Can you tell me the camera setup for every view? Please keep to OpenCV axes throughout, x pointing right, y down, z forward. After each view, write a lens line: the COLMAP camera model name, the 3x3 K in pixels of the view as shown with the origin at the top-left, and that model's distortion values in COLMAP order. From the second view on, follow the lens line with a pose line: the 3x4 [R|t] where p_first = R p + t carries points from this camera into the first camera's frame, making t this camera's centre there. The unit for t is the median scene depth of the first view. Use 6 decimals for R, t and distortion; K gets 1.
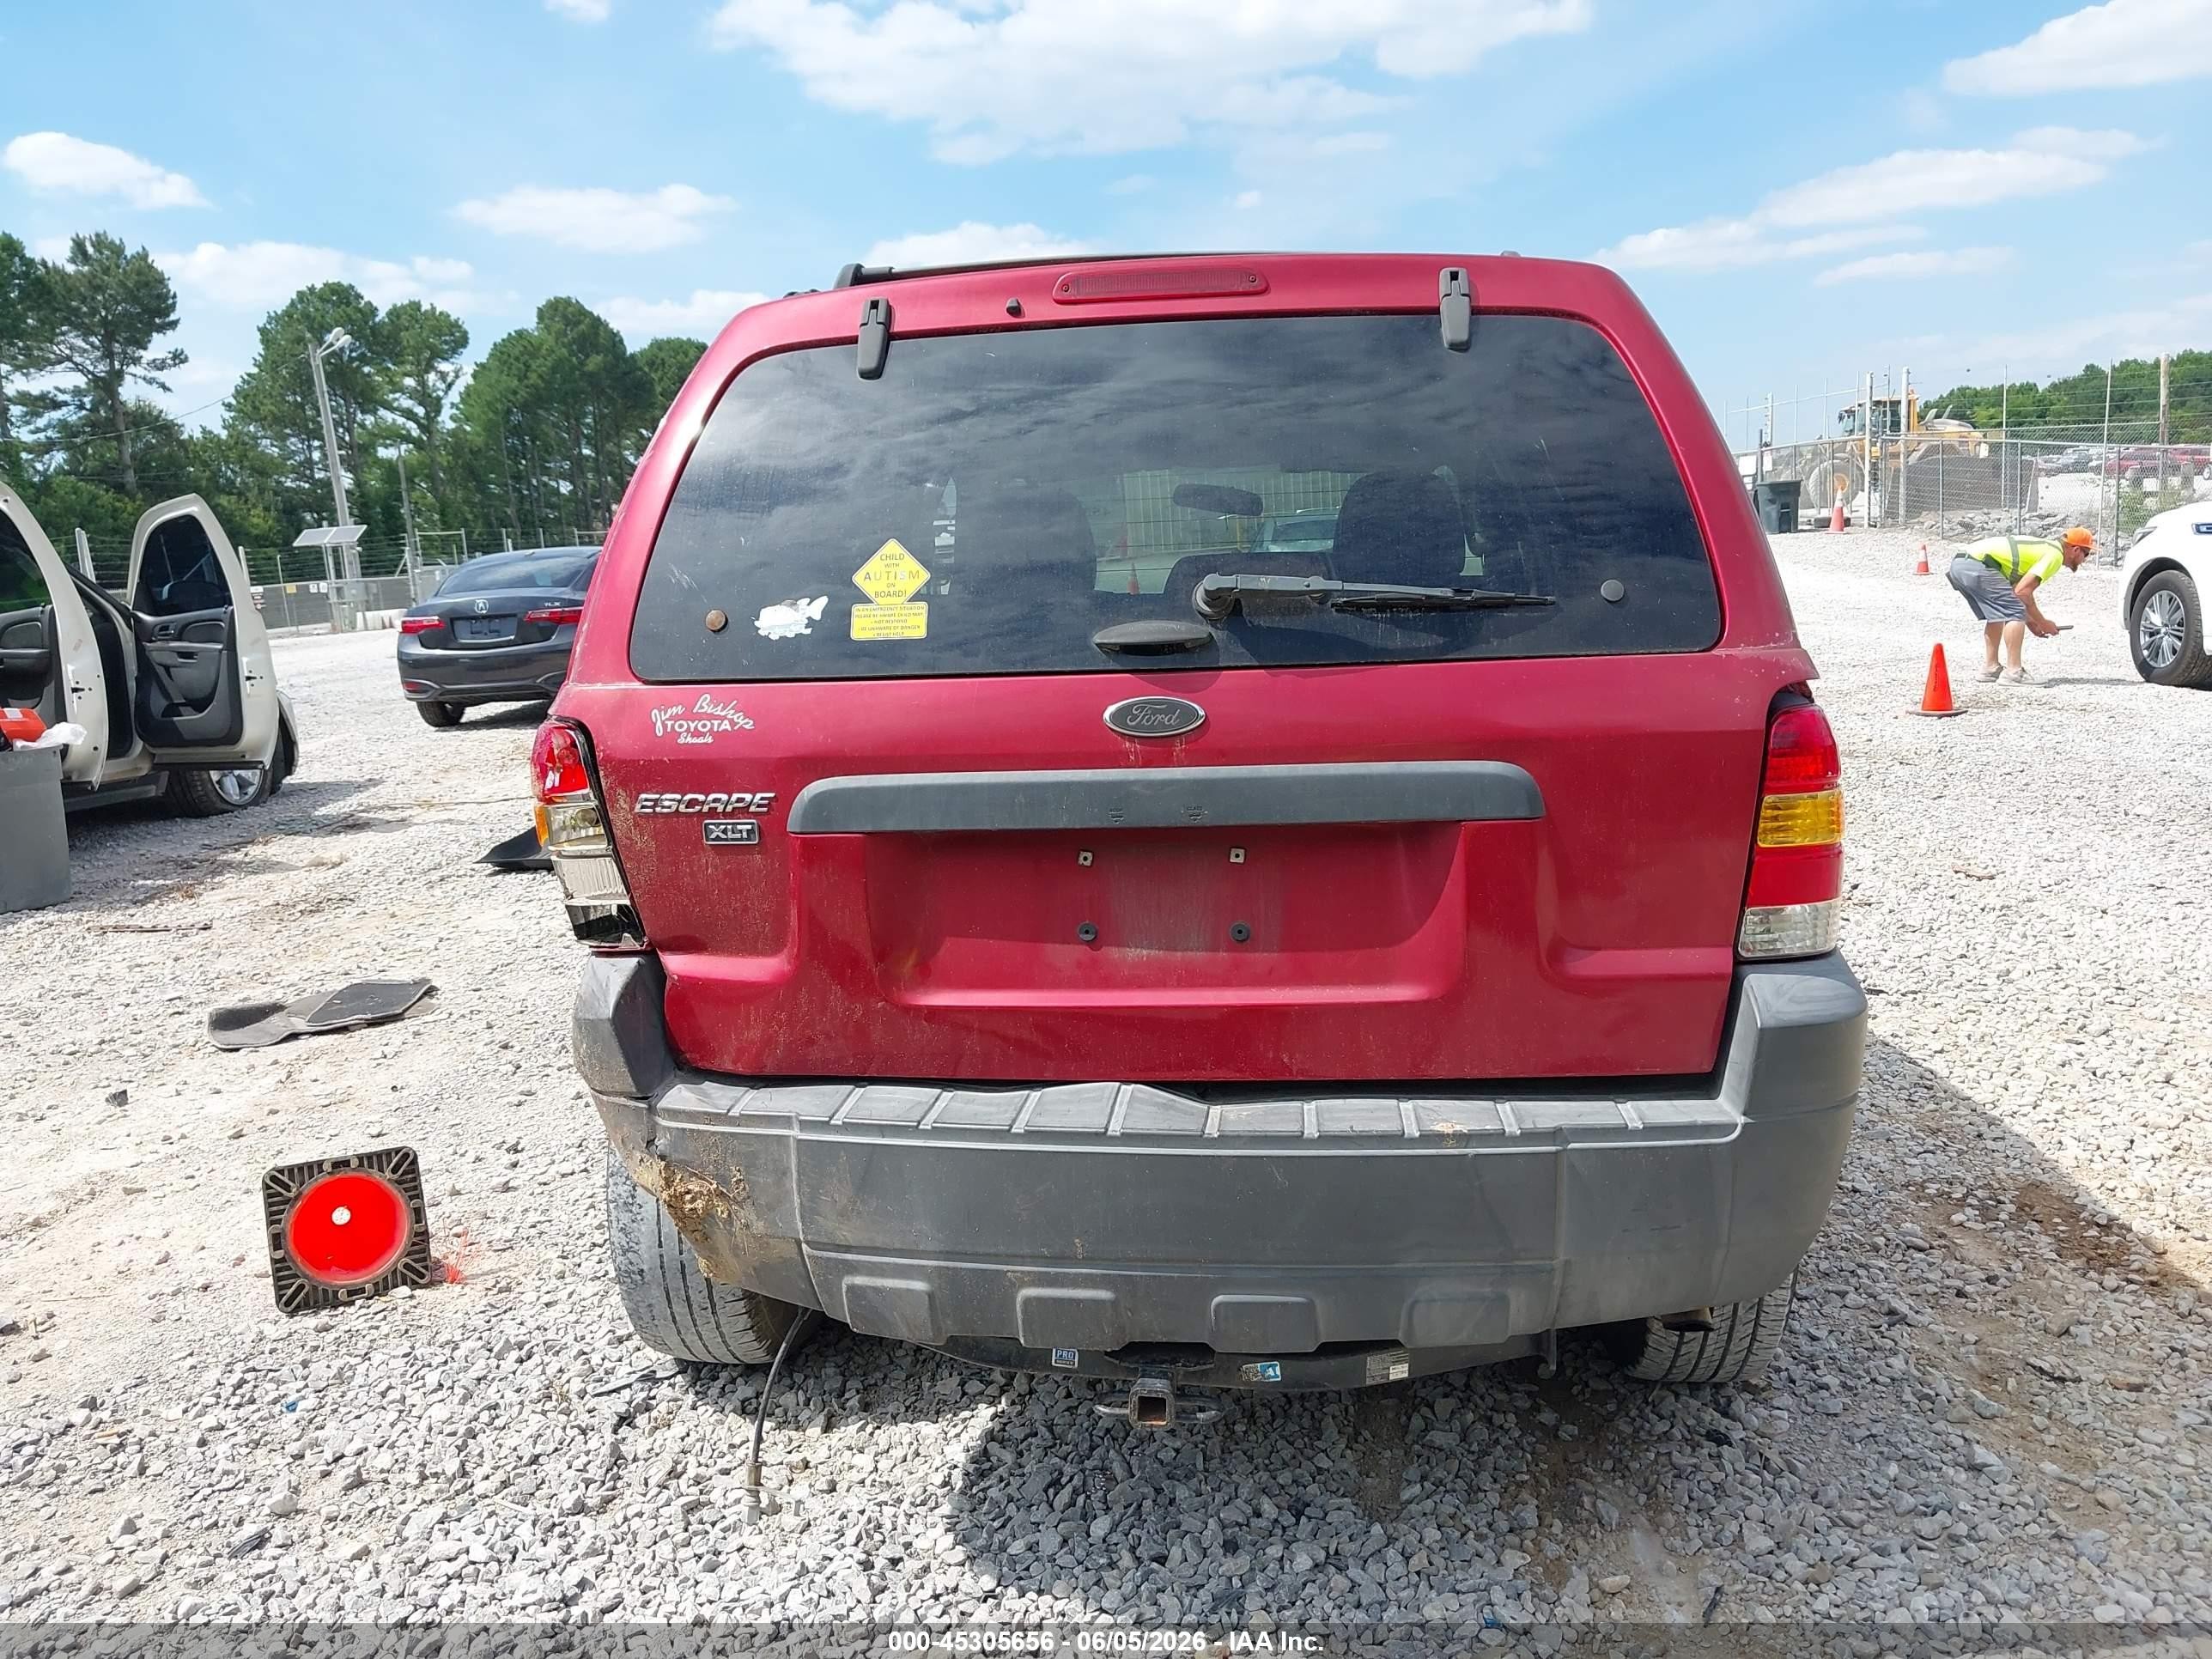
lens RADIAL K [[1747.9, 0, 1106.0], [0, 1747.9, 829.5], [0, 0, 1]] dist [-0.012887, -0.002074]
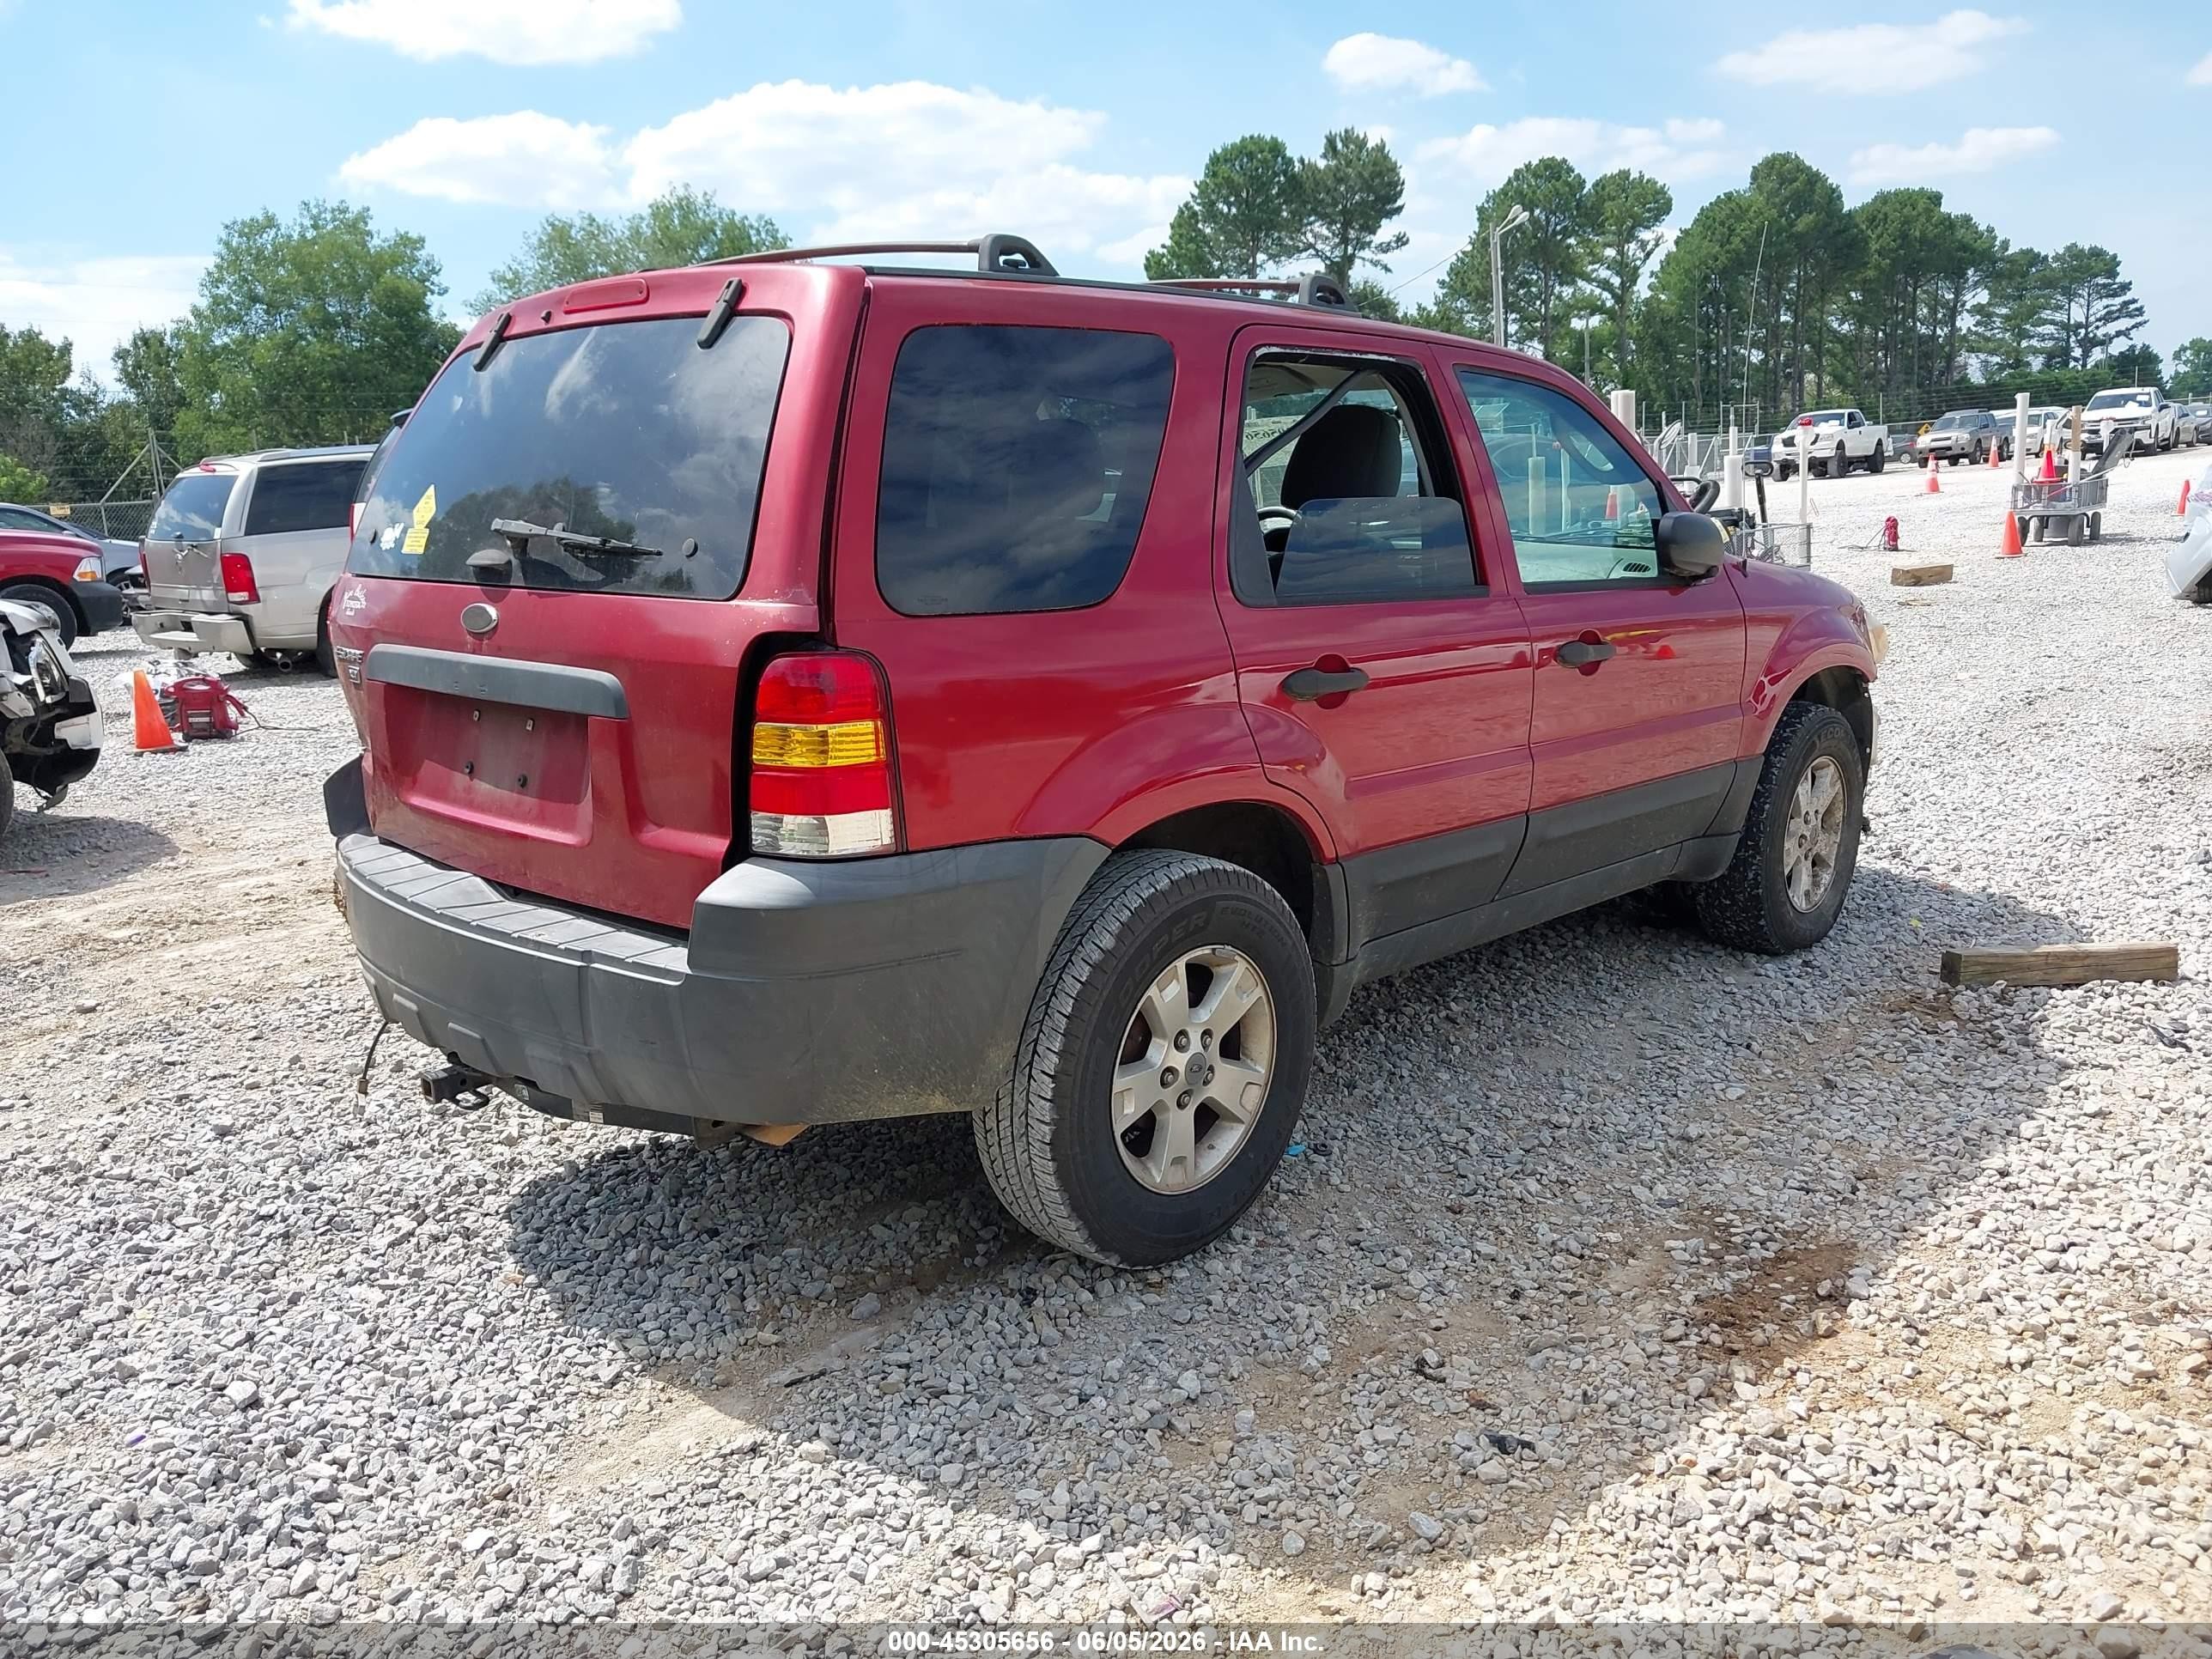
lens RADIAL K [[1747.9, 0, 1106.0], [0, 1747.9, 829.5], [0, 0, 1]] dist [-0.012887, -0.002074]
pose [[0.796439, 0.141363, -0.587963, 1.275350], [-0.098722, 0.989643, 0.104212, -0.092567], [0.596606, -0.024953, 0.802146, 0.164495]]
